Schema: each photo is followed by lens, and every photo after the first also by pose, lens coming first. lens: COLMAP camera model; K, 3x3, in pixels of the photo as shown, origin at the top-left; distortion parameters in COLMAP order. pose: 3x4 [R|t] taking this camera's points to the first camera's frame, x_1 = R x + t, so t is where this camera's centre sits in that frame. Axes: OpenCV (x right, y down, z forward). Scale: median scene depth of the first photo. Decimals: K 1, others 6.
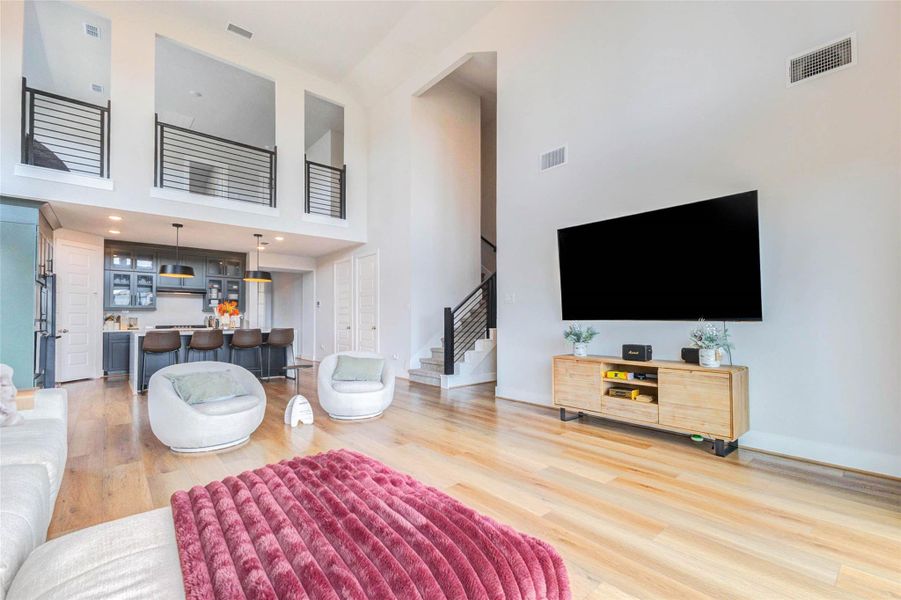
lens RADIAL K [[381.5, 0, 449.5], [0, 381.5, 312.2], [0, 0, 1]] dist [-0.000754, -0.000581]
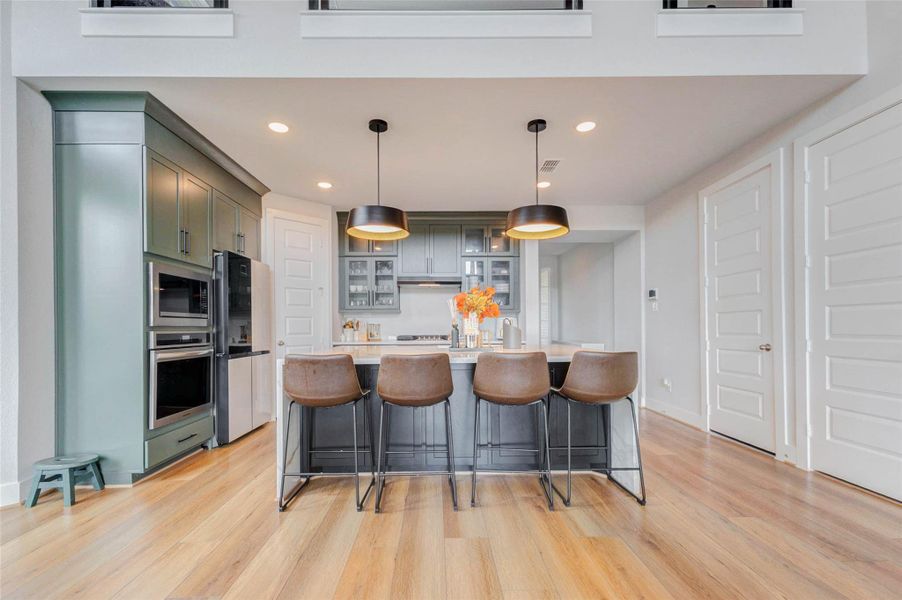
lens RADIAL K [[402.0, 0, 441.1], [0, 402.0, 323.3], [0, 0, 1]] dist [0.016090, -0.001560]
pose [[0.758927, -0.005485, -0.651153, -0.271128], [0.012795, 0.999897, 0.006490, 0.010948], [0.651051, -0.013257, 0.758919, 0.545020]]
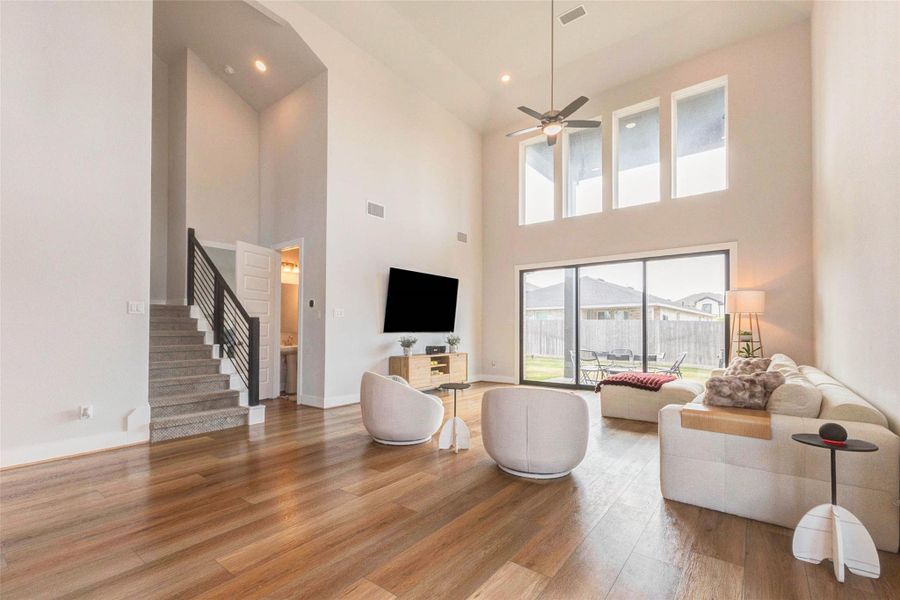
lens RADIAL K [[401.1, 0, 444.1], [0, 401.1, 326.1], [0, 0, 1]] dist [0.016090, -0.001560]
pose [[-0.178841, 0.011617, 0.983809, -0.660400], [-0.018554, 0.999713, -0.015177, 0.007736], [-0.983703, -0.020968, -0.178574, 0.592206]]
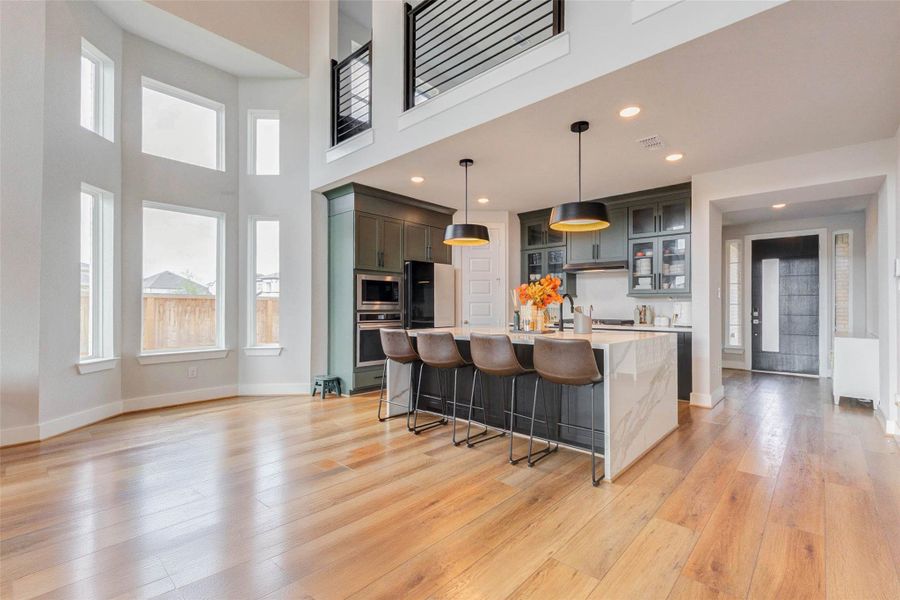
lens RADIAL K [[401.1, 0, 445.3], [0, 401.1, 304.1], [0, 0, 1]] dist [0.016090, -0.001560]
pose [[0.106838, -0.003722, -0.994269, -0.044896], [0.012486, 0.999919, -0.002402, 0.006550], [0.994198, -0.012158, 0.106876, 0.725961]]
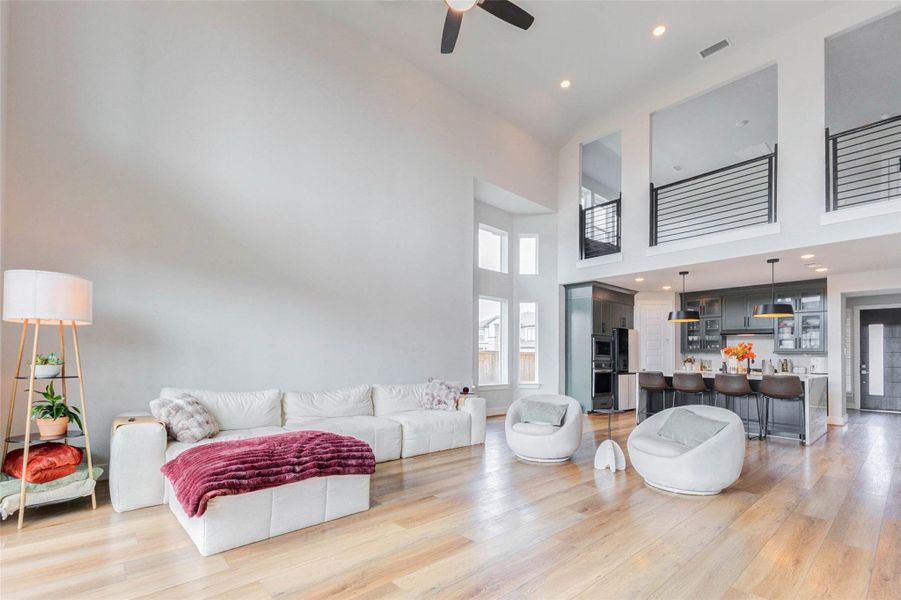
lens RADIAL K [[401.6, 0, 458.1], [0, 401.6, 349.4], [0, 0, 1]] dist [0.016090, -0.001560]
pose [[0.013797, -0.015561, -0.999784, 0.322278], [0.003343, 0.999874, -0.015516, -0.000501], [0.999899, -0.003129, 0.013847, 0.289725]]
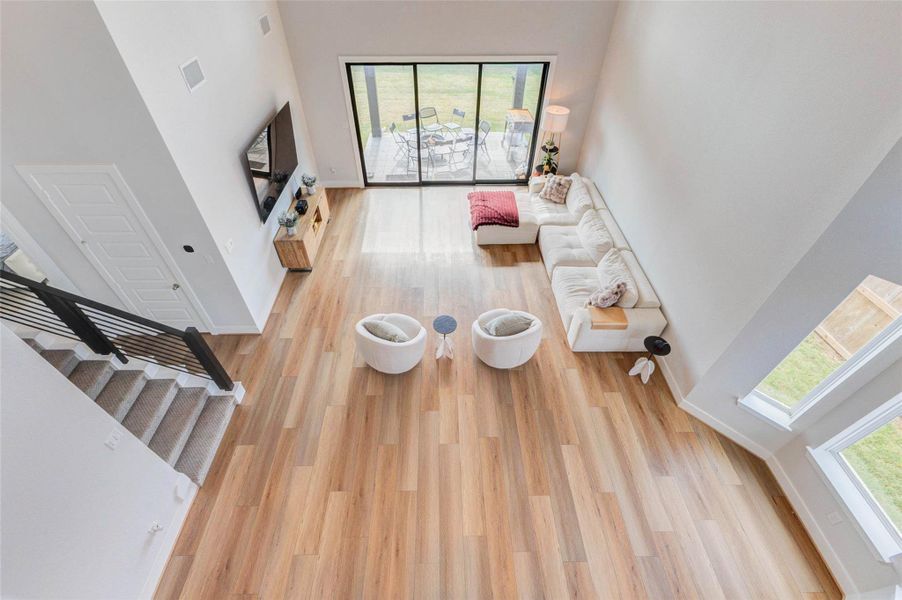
lens RADIAL K [[402.0, 0, 445.4], [0, 402.0, 295.1], [0, 0, 1]] dist [0.016090, -0.001560]
pose [[-0.760949, -0.456361, 0.461185, -0.464470], [-0.012142, 0.720706, 0.693134, -0.398490], [-0.648698, 0.521840, -0.553962, 0.816879]]
